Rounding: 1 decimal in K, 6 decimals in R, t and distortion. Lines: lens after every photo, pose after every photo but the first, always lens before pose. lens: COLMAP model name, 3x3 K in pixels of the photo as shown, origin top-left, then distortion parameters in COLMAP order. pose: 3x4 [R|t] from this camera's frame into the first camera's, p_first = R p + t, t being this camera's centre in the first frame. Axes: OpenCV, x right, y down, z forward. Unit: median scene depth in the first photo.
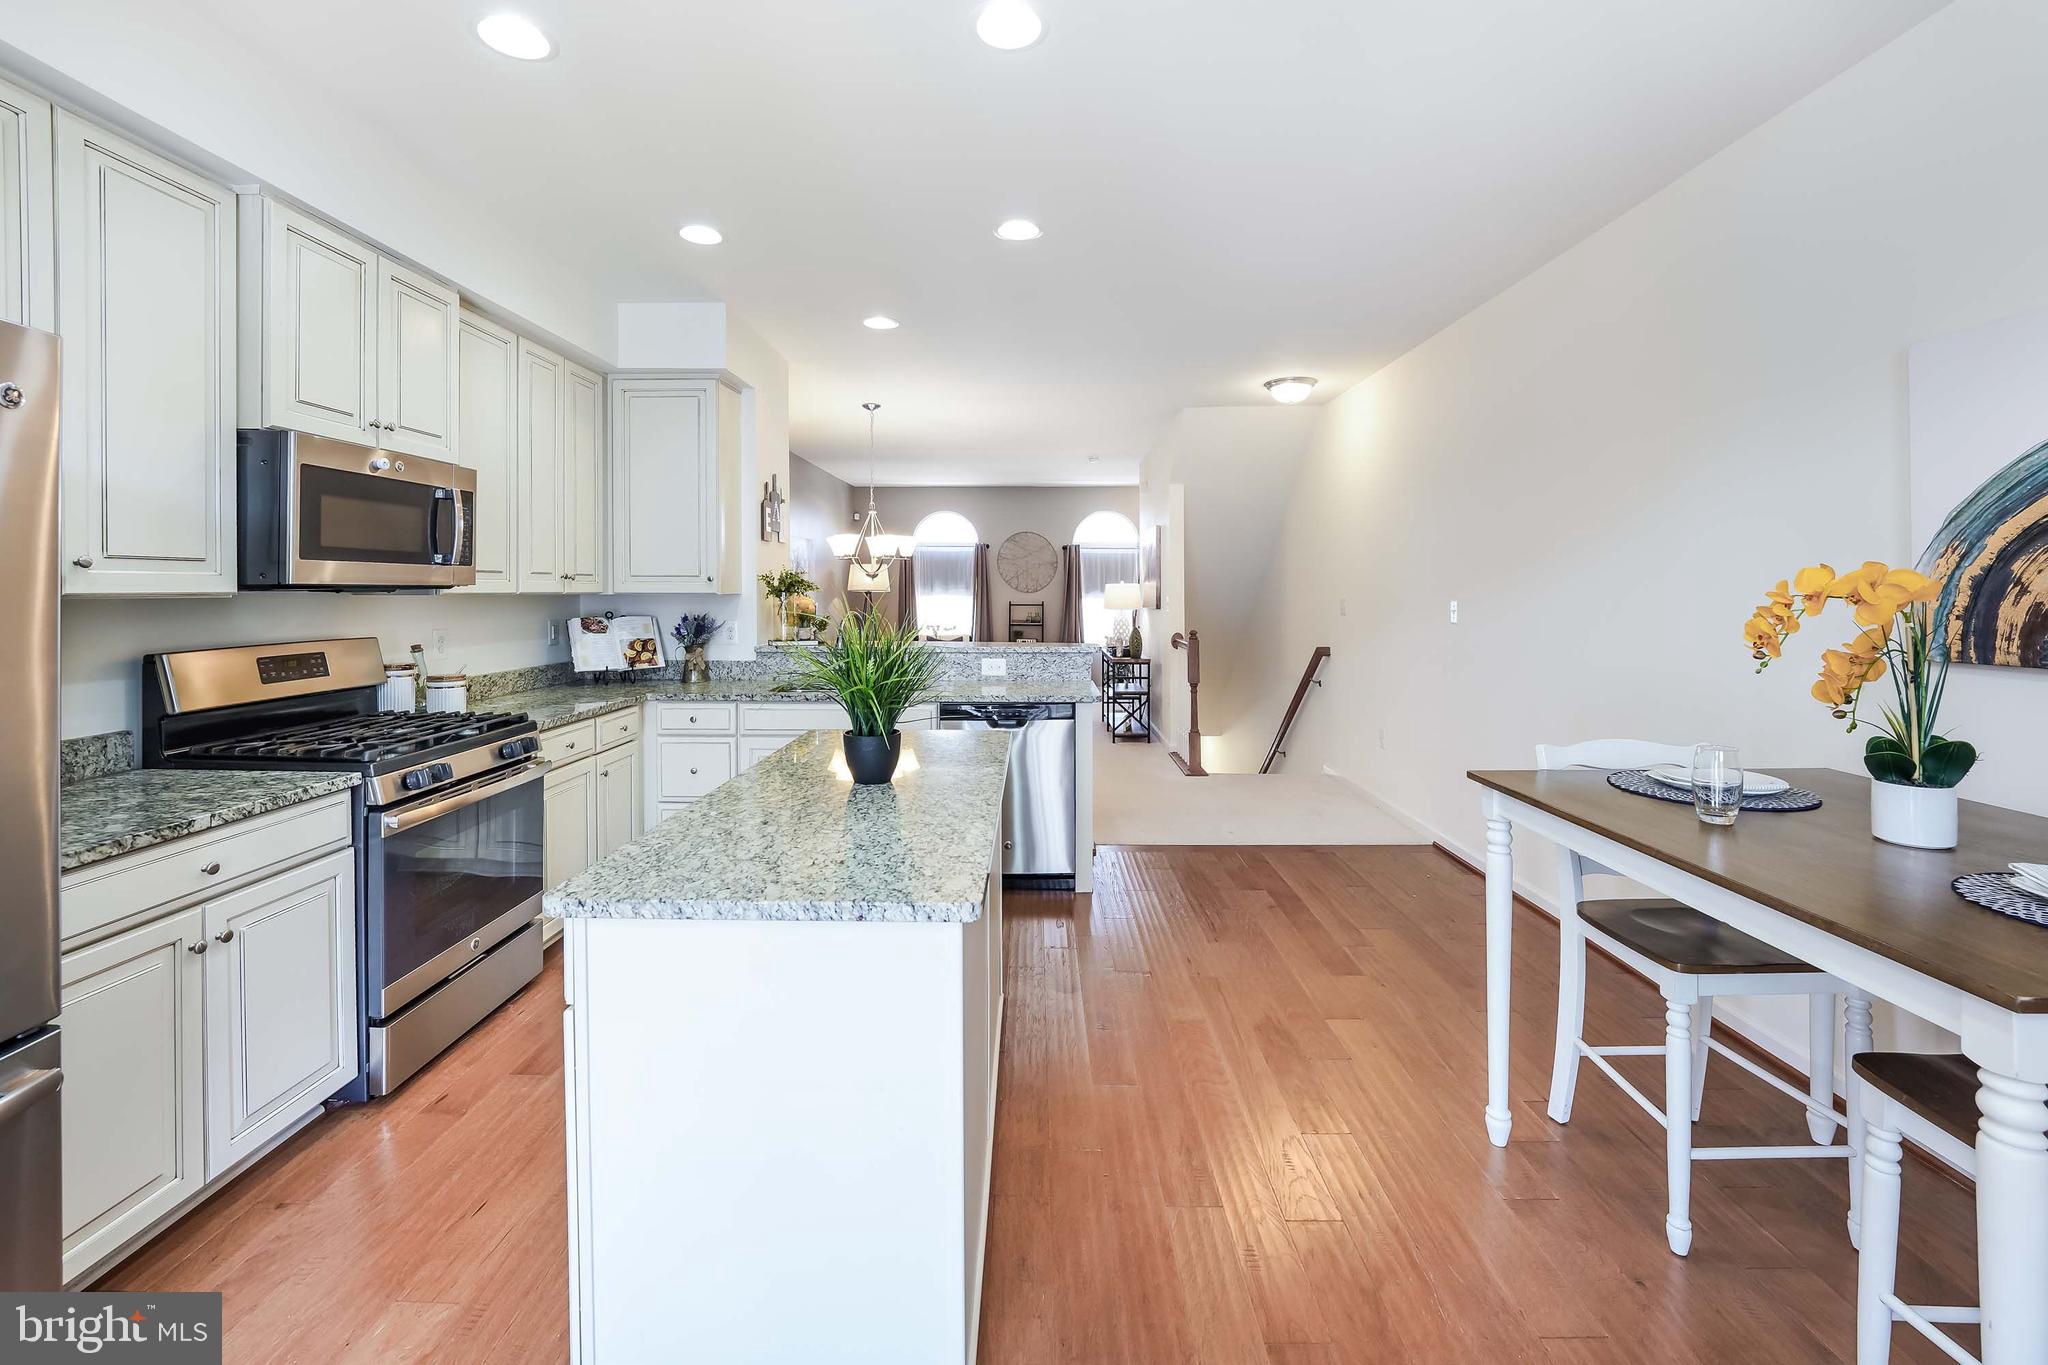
lens RADIAL K [[856.7, 0, 1024.1], [0, 856.7, 594.1], [0, 0, 1]] dist [-0.015200, 0.000090]
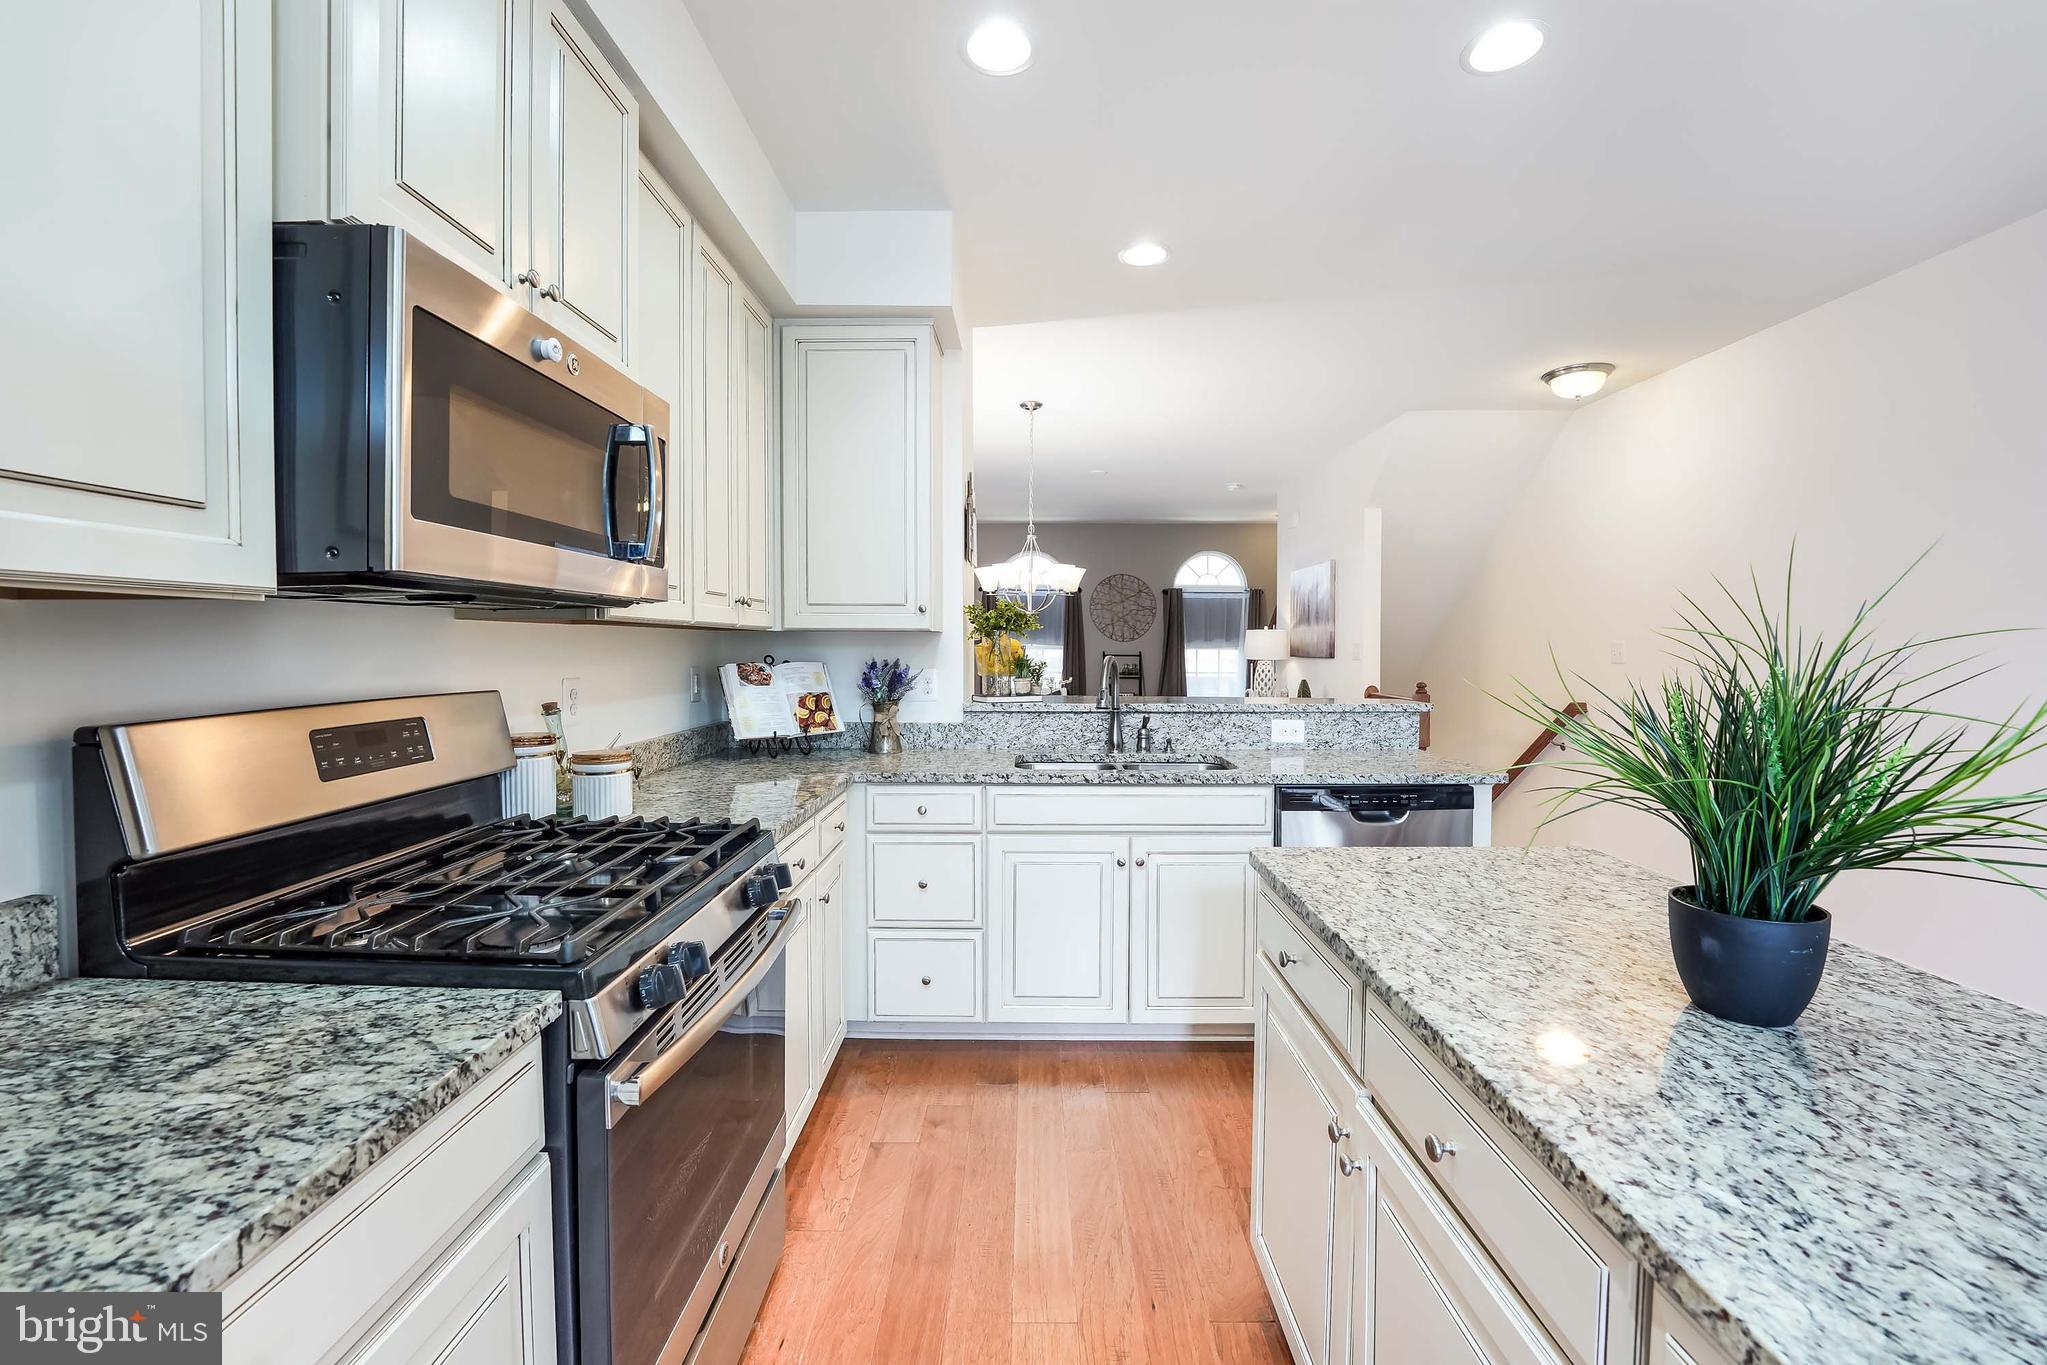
lens RADIAL K [[847.8, 0, 1024.0], [0, 847.8, 668.5], [0, 0, 1]] dist [-0.019179, -0.000038]
pose [[0.999987, 0.000863, 0.005097, -0.398065], [-0.000983, 0.999720, 0.023627, 0.021146], [-0.005075, -0.023632, 0.999708, 0.411584]]
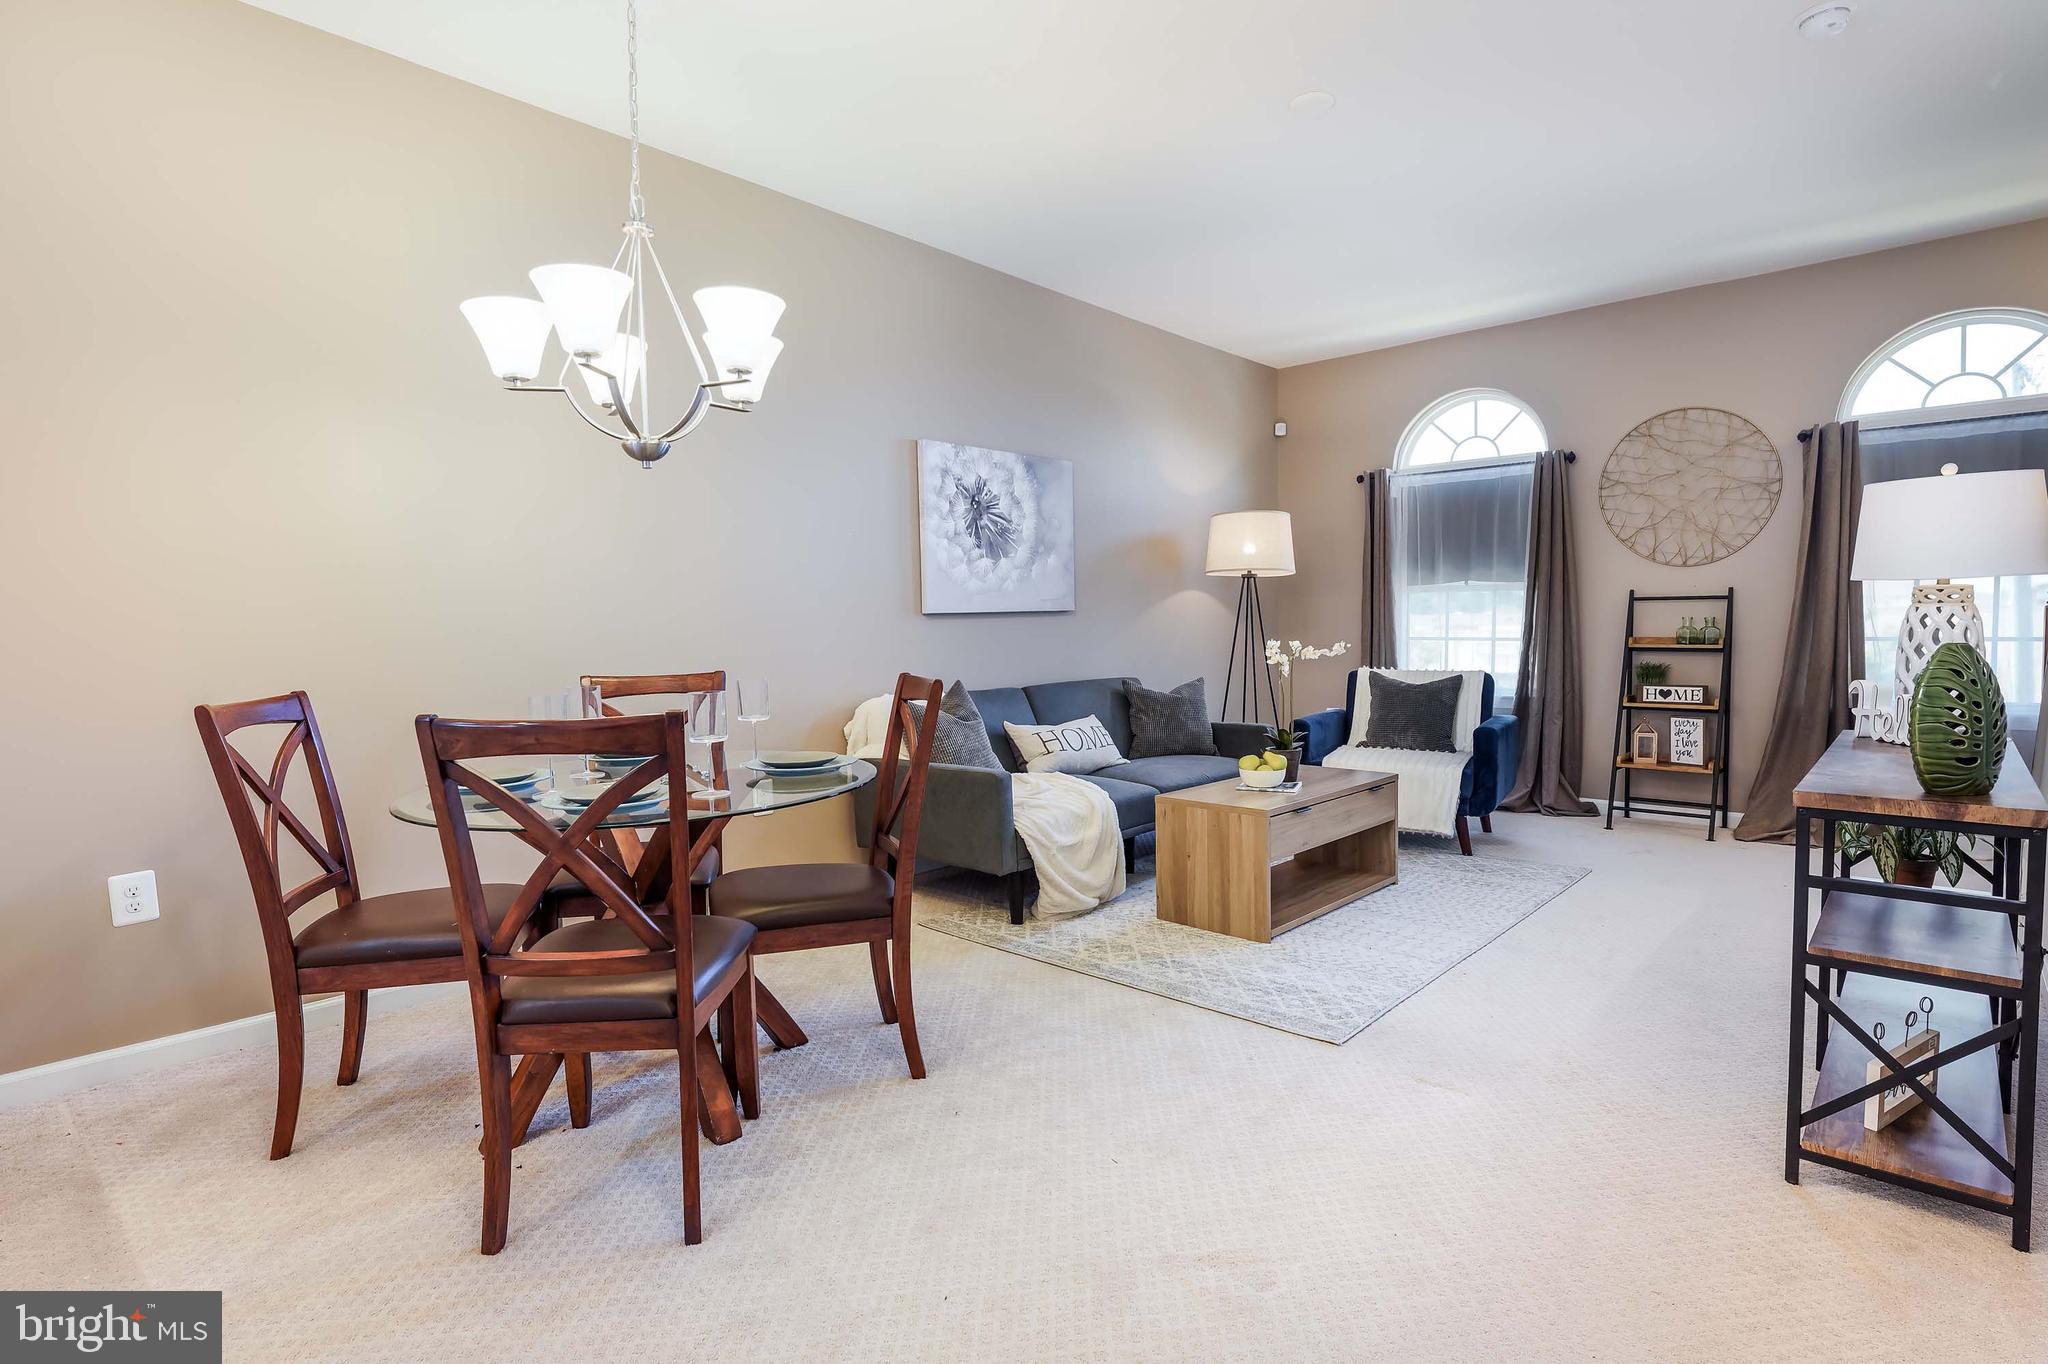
lens RADIAL K [[975.4, 0, 1024.0], [0, 975.4, 682.0], [0, 0, 1]] dist [-0.019327, -0.000021]
pose [[0.734697, 0.030818, -0.677695, 0.312456], [0.009516, 0.998401, 0.055718, 0.087998], [0.678328, -0.047385, 0.733229, 1.797245]]
